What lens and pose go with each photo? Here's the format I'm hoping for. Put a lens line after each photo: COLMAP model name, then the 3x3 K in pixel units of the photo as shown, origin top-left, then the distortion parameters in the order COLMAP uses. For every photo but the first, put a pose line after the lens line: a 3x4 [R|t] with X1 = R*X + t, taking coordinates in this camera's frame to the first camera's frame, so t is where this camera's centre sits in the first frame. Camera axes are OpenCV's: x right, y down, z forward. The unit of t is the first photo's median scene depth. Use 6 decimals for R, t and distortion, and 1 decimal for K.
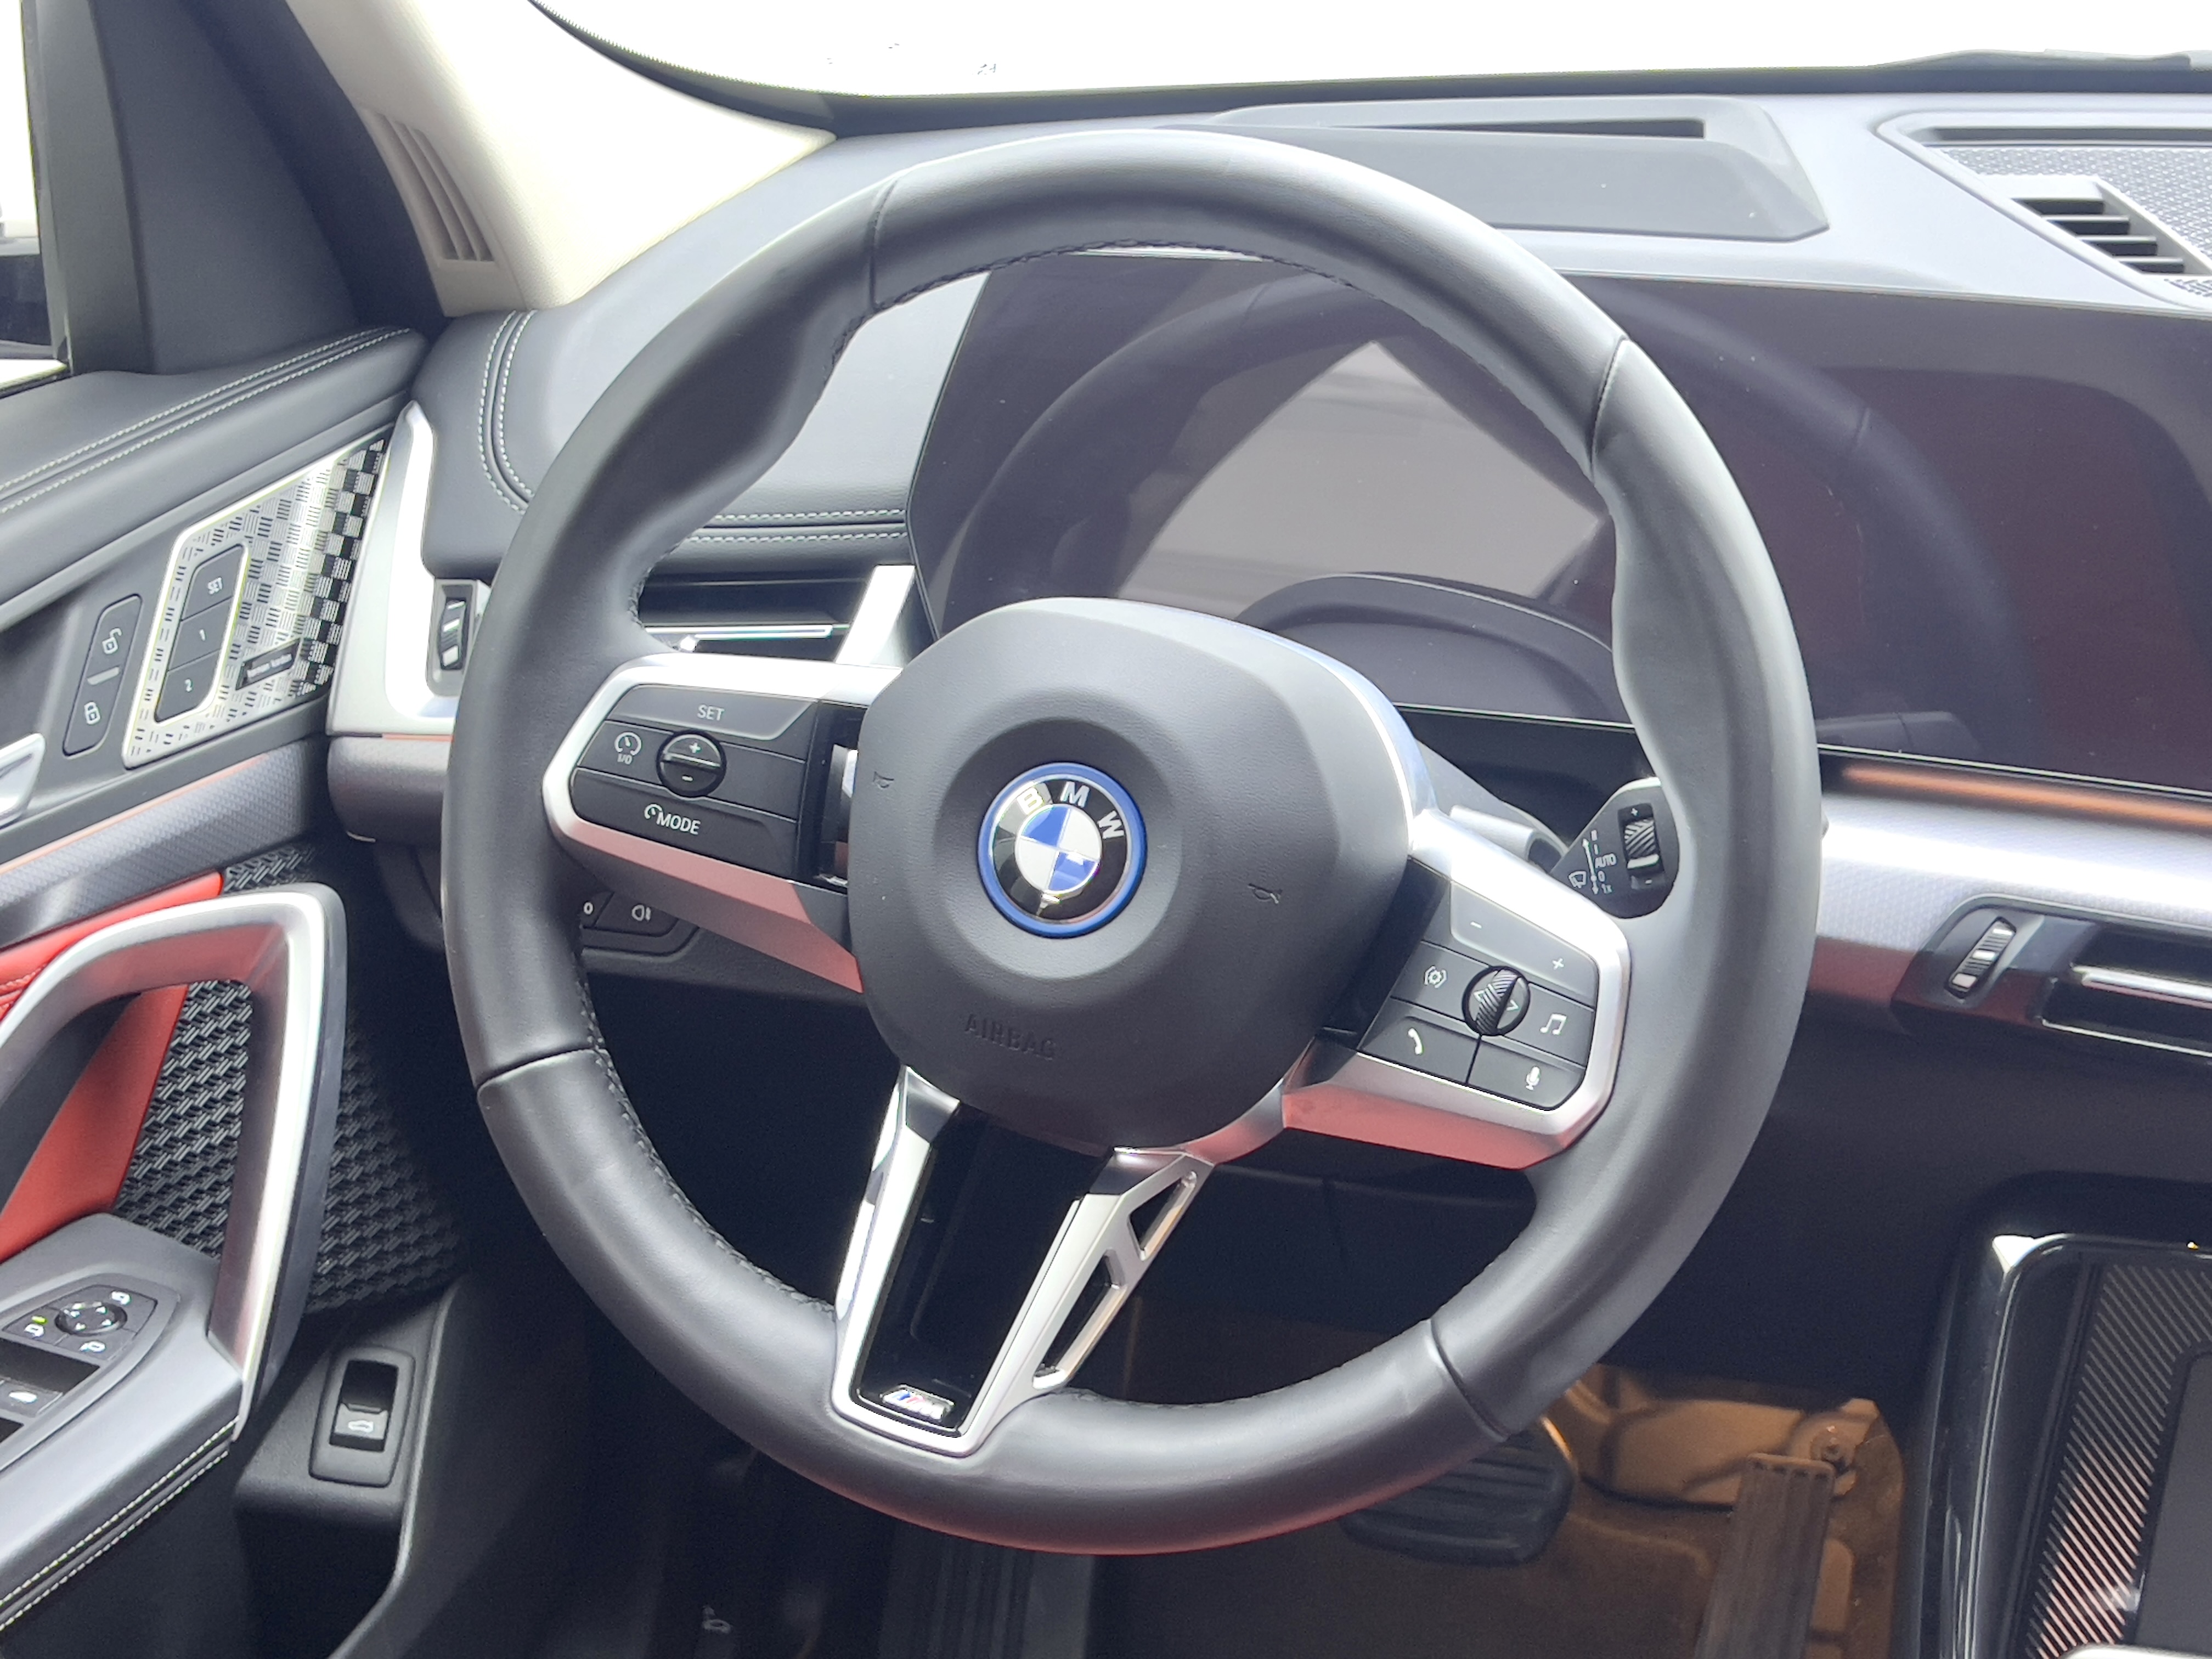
lens RADIAL K [[3392.4, 0, 1106.0], [0, 3392.4, 829.5], [0, 0, 1]] dist [0.077201, -0.032792]
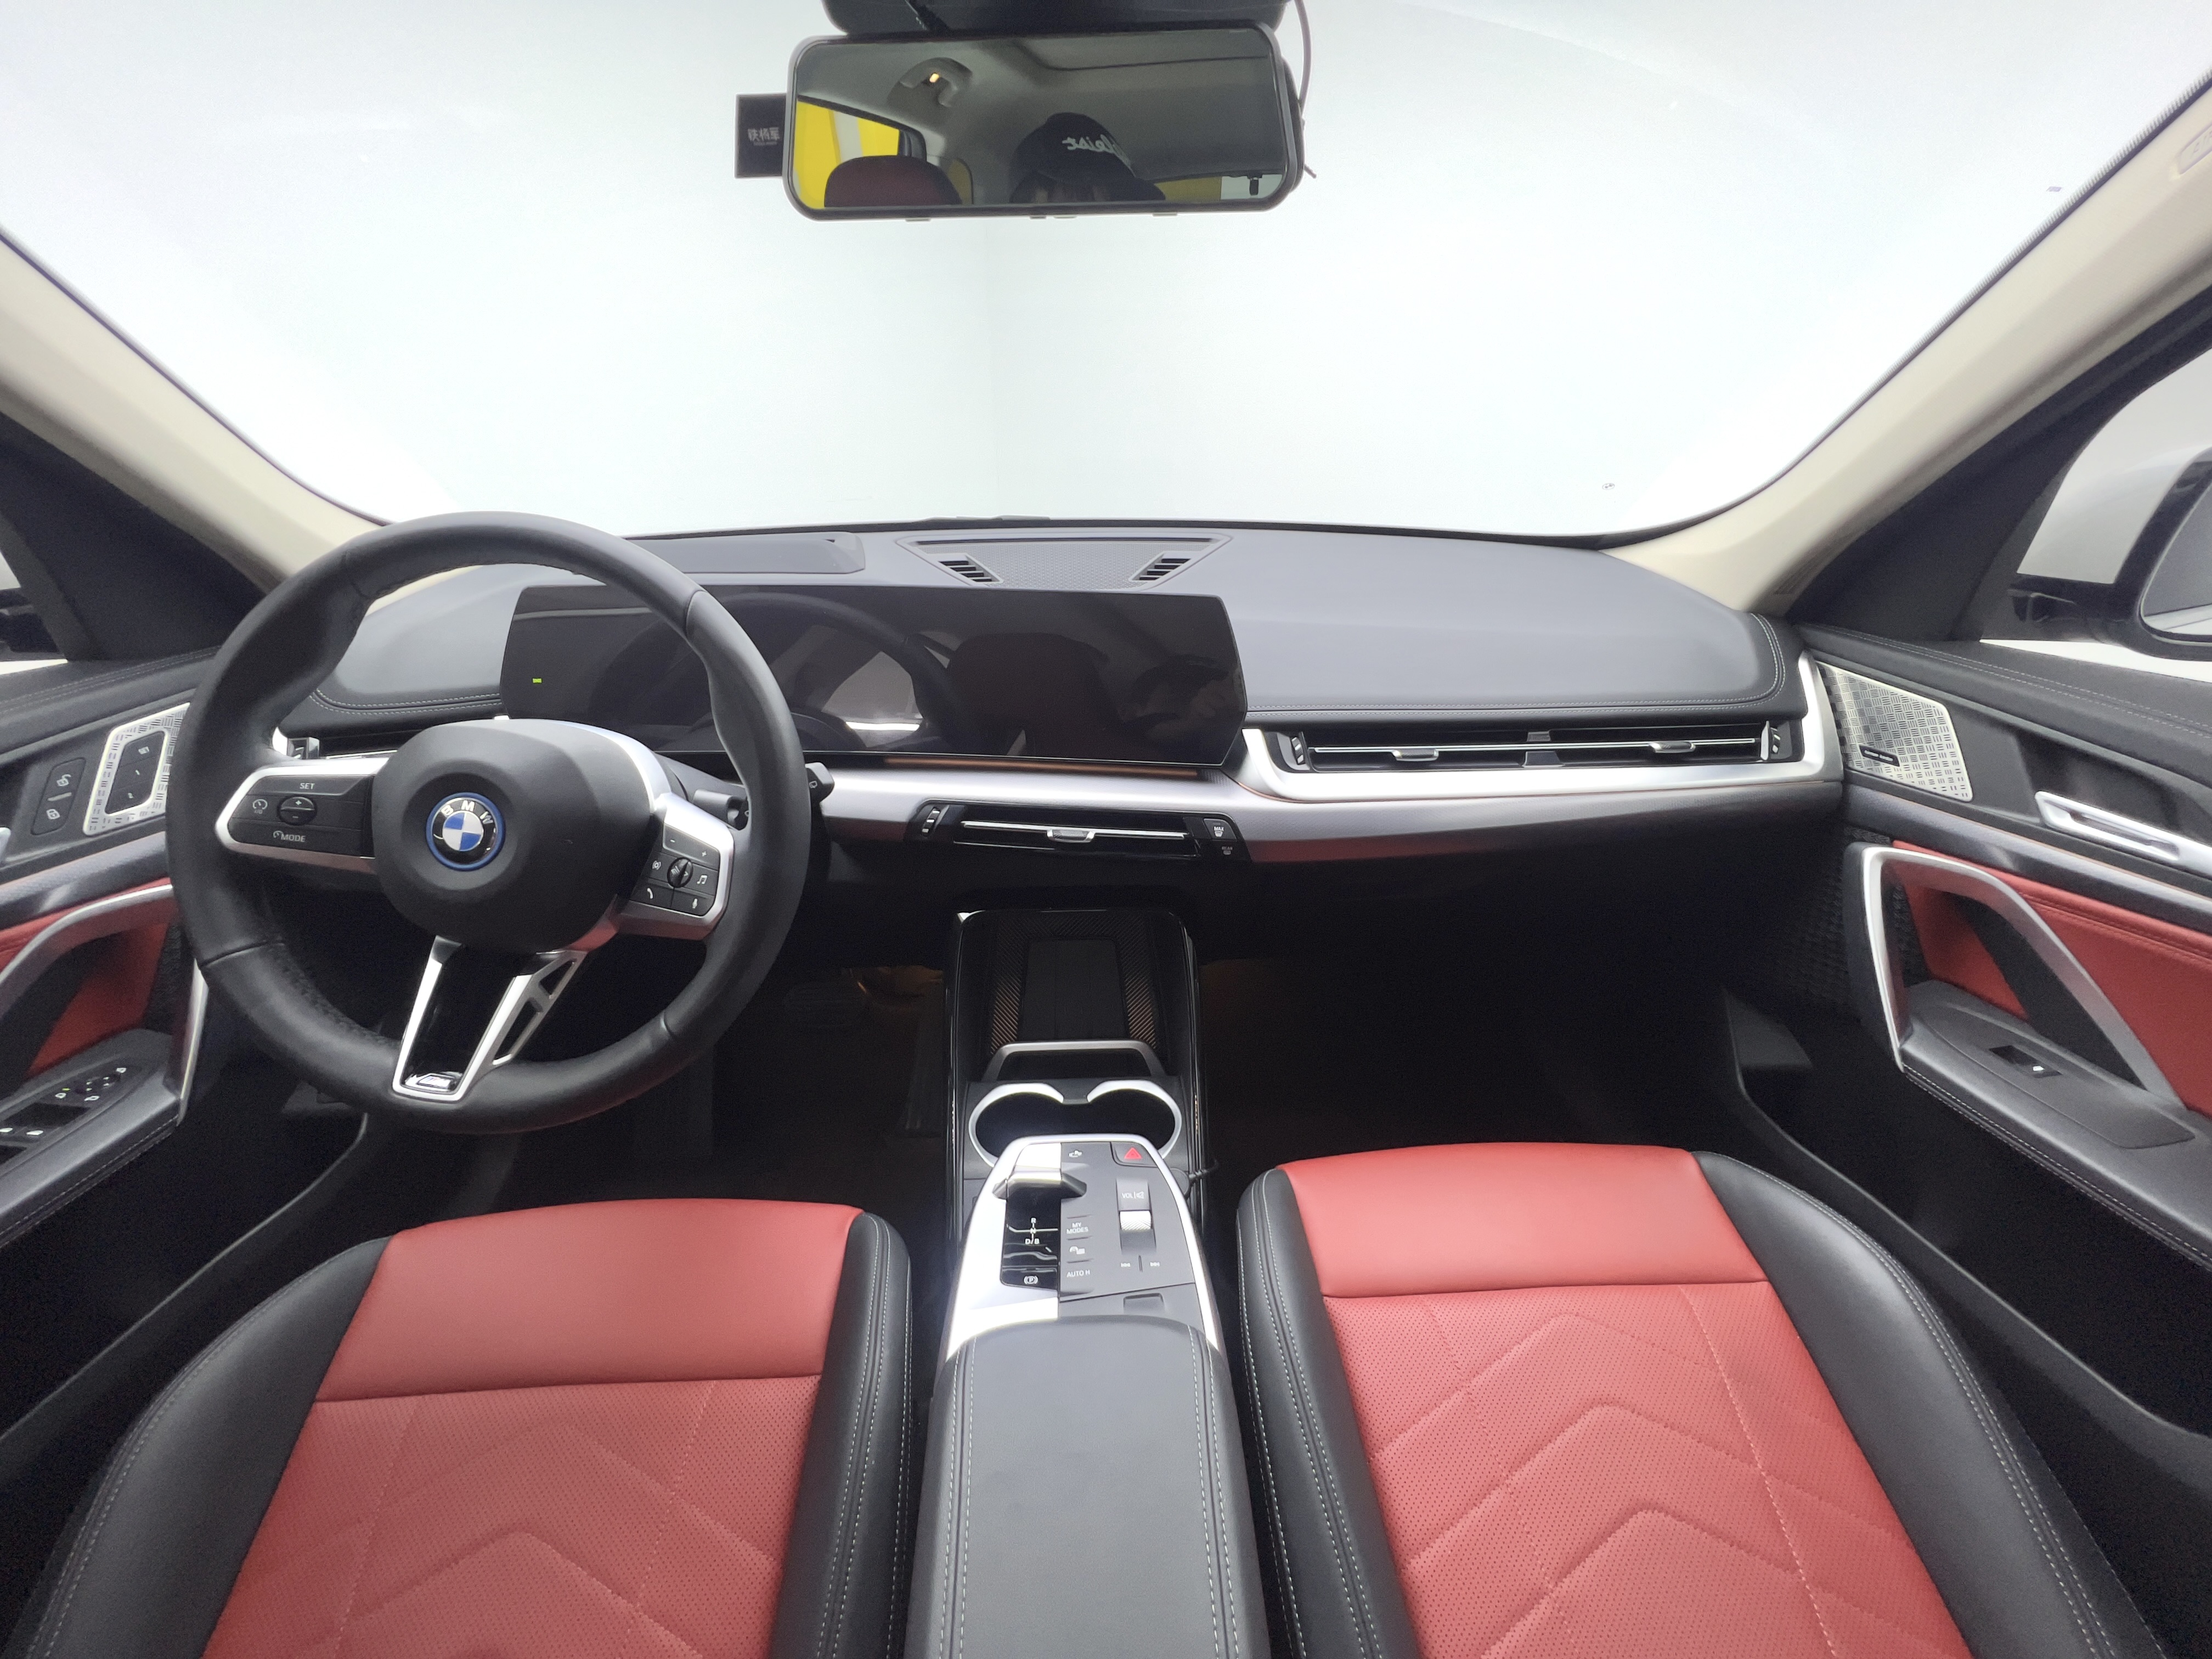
lens RADIAL K [[892.2, 0, 1106.0], [0, 892.2, 829.5], [0, 0, 1]] dist [0.000502, -0.000004]
pose [[0.947174, -0.123000, 0.296195, 0.200631], [0.105755, 0.991663, 0.073621, 0.005748], [-0.302781, -0.038408, 0.952286, 0.291578]]
